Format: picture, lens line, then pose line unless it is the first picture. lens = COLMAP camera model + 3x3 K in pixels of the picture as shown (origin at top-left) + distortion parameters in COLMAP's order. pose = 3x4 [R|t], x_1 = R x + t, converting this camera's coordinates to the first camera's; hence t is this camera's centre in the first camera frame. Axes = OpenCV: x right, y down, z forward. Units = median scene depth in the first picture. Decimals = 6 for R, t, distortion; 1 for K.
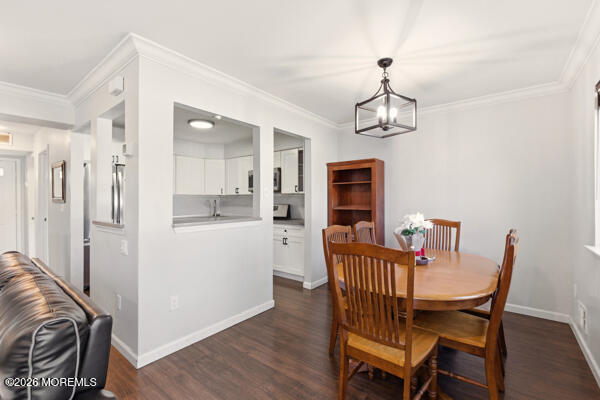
lens RADIAL K [[267.3, 0, 300.0], [0, 267.3, 200.0], [0, 0, 1]] dist [0.002893, 0.000439]
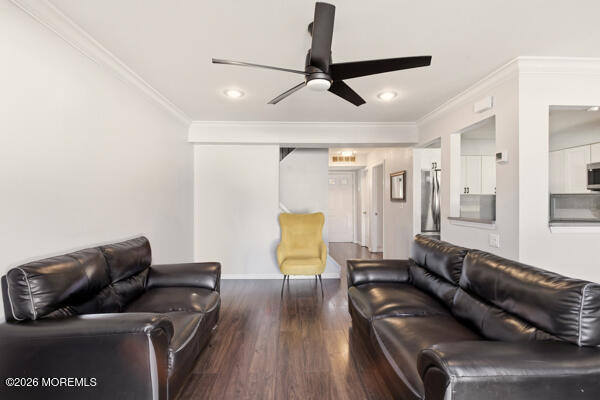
lens RADIAL K [[267.3, 0, 300.0], [0, 267.3, 200.0], [0, 0, 1]] dist [0.002893, 0.000439]
pose [[0.647522, 0.002828, -0.762041, -0.153367], [-0.004029, 0.999992, 0.000287, 0.001230], [0.762036, 0.002884, 0.647528, -0.205544]]
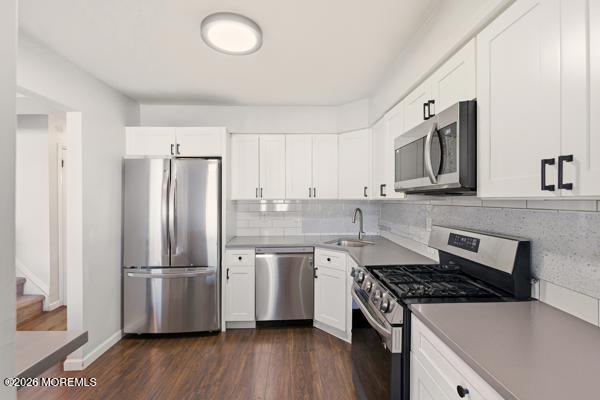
lens RADIAL K [[267.3, 0, 300.0], [0, 267.3, 200.0], [0, 0, 1]] dist [0.002893, 0.000439]
pose [[0.640732, -0.001603, -0.767763, 0.023743], [-0.001906, 0.999991, -0.003679, -0.024490], [0.767762, 0.003820, 0.640724, 0.800308]]
